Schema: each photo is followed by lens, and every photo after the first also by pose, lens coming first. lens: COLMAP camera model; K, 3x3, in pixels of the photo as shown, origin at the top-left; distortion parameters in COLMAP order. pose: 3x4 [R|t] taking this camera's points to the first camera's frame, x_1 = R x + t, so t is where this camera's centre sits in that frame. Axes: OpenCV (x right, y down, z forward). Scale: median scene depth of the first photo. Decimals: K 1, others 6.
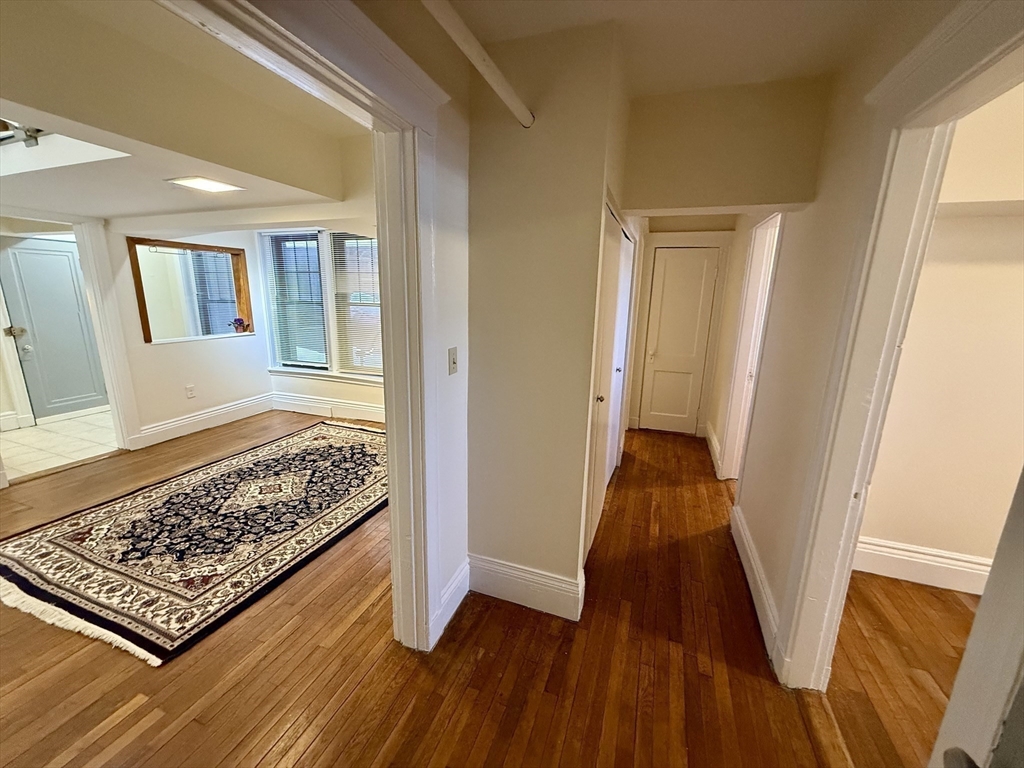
lens RADIAL K [[408.9, 0, 509.3], [0, 408.9, 384.8], [0, 0, 1]] dist [0.001092, 0.000170]
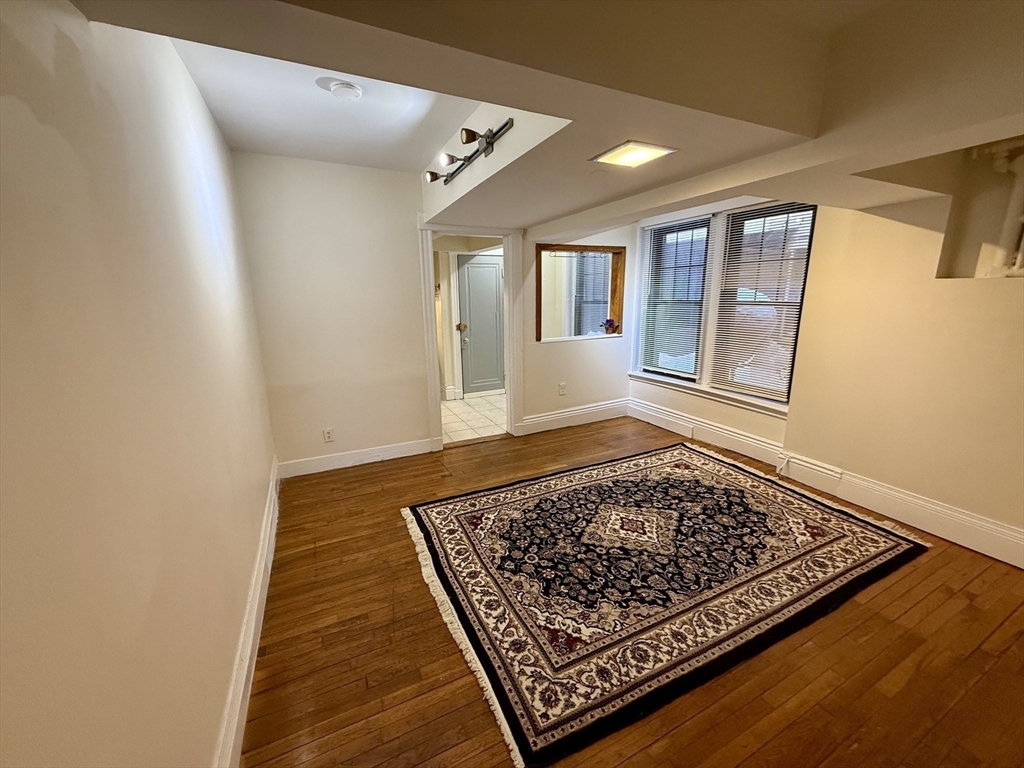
lens RADIAL K [[408.9, 0, 509.3], [0, 408.9, 384.8], [0, 0, 1]] dist [0.001092, 0.000170]
pose [[0.720436, 0.123808, -0.682380, -0.230667], [-0.123321, 0.991125, 0.049627, -0.040322], [0.682469, 0.048399, 0.729311, 0.204374]]
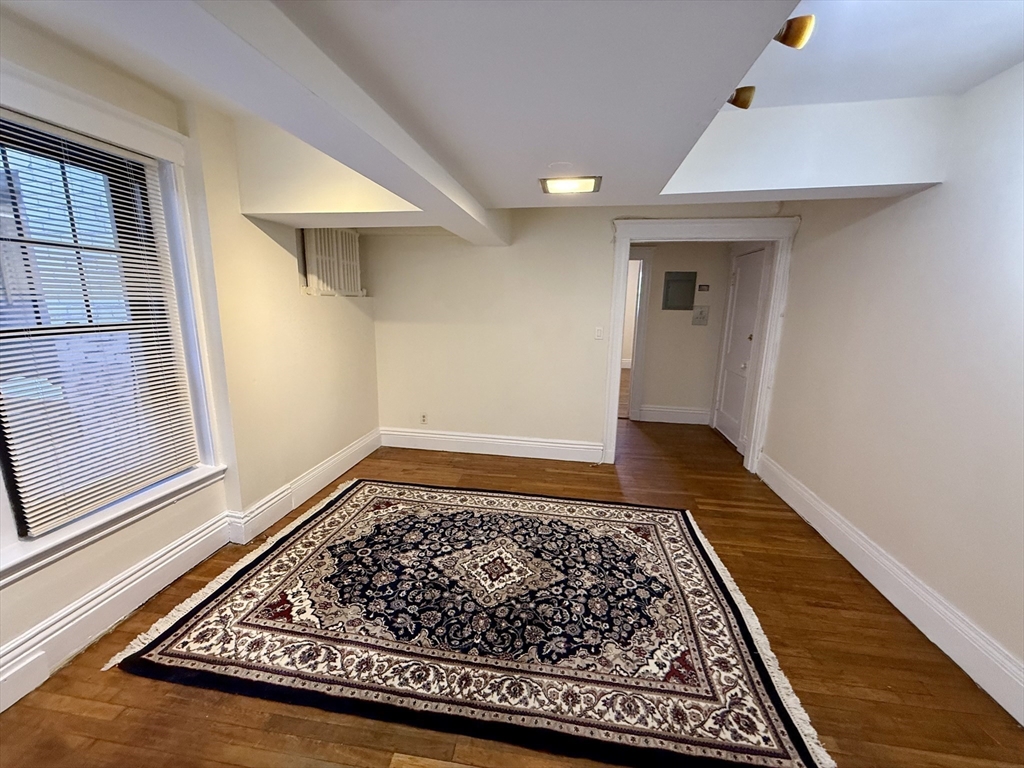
lens RADIAL K [[408.9, 0, 509.3], [0, 408.9, 384.8], [0, 0, 1]] dist [0.001092, 0.000170]
pose [[-0.203119, -0.224276, 0.953123, -1.220900], [0.194537, 0.944766, 0.263767, -0.251828], [-0.959634, 0.238994, -0.148270, 1.006880]]
